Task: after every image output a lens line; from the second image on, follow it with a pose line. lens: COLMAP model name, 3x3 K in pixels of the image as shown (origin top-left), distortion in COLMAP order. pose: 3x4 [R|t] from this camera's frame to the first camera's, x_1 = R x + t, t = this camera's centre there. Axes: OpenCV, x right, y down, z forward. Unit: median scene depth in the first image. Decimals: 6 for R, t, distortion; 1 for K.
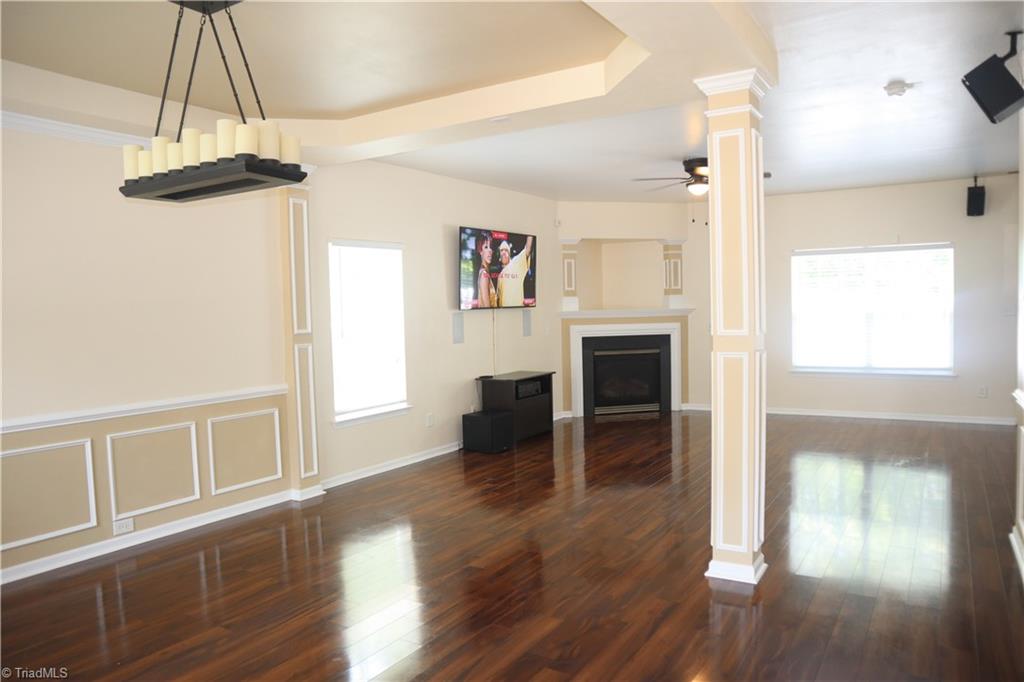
lens RADIAL K [[701.5, 0, 512.0], [0, 701.5, 341.0], [0, 0, 1]] dist [-0.069213, 0.001213]
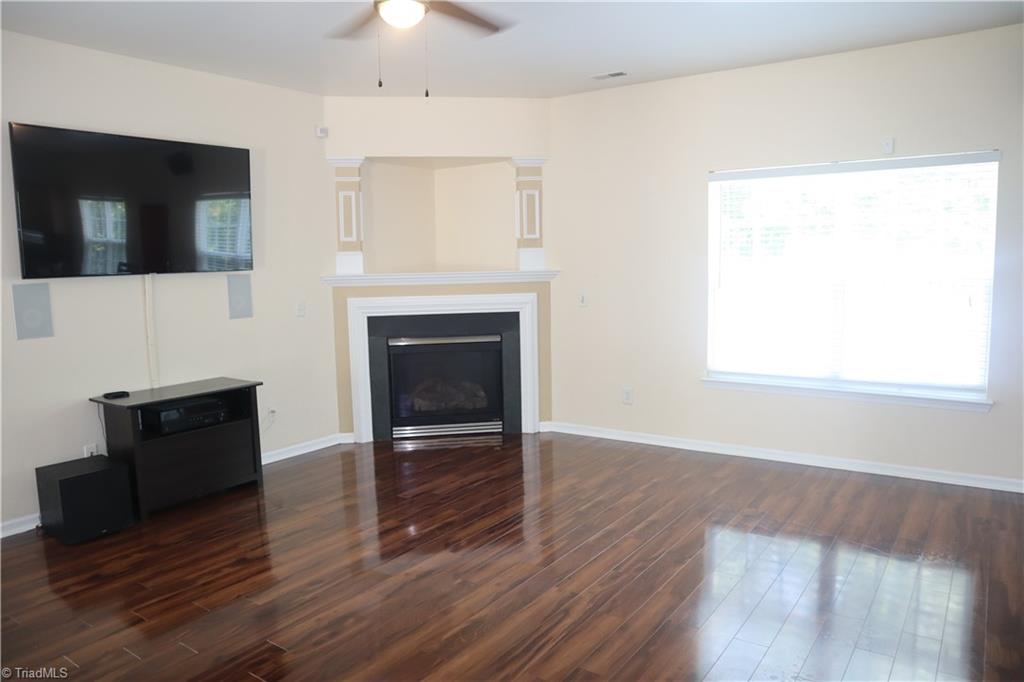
lens RADIAL K [[707.0, 0, 511.0], [0, 707.0, 326.5], [0, 0, 1]] dist [-0.068432, -0.000097]
pose [[0.996939, 0.010132, -0.077528, 0.273609], [-0.005789, 0.998412, 0.056036, -0.032312], [0.077972, -0.055415, 0.995414, 0.381183]]
